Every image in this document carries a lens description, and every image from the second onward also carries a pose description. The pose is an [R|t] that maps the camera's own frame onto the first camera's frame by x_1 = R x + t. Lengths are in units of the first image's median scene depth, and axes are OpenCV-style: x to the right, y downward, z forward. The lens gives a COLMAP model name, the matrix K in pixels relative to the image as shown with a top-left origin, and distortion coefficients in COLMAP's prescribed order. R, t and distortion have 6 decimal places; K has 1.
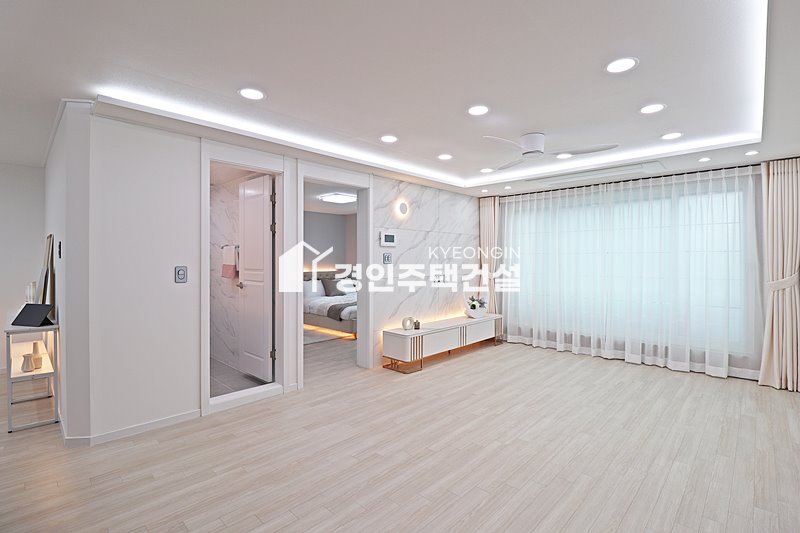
lens RADIAL K [[370.8, 0, 405.7], [0, 370.8, 268.1], [0, 0, 1]] dist [-0.002969, -0.010602]
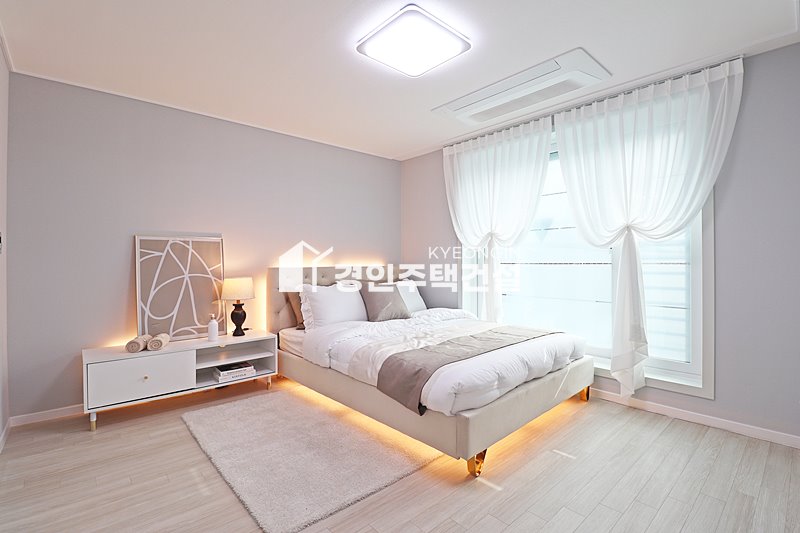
lens RADIAL K [[370.8, 0, 403.2], [0, 370.8, 263.7], [0, 0, 1]] dist [-0.002969, -0.010602]
pose [[0.996583, -0.001051, -0.082595, -0.238663], [-0.000364, 0.999854, -0.017109, 0.027543], [0.082601, 0.017080, 0.996436, 0.980838]]
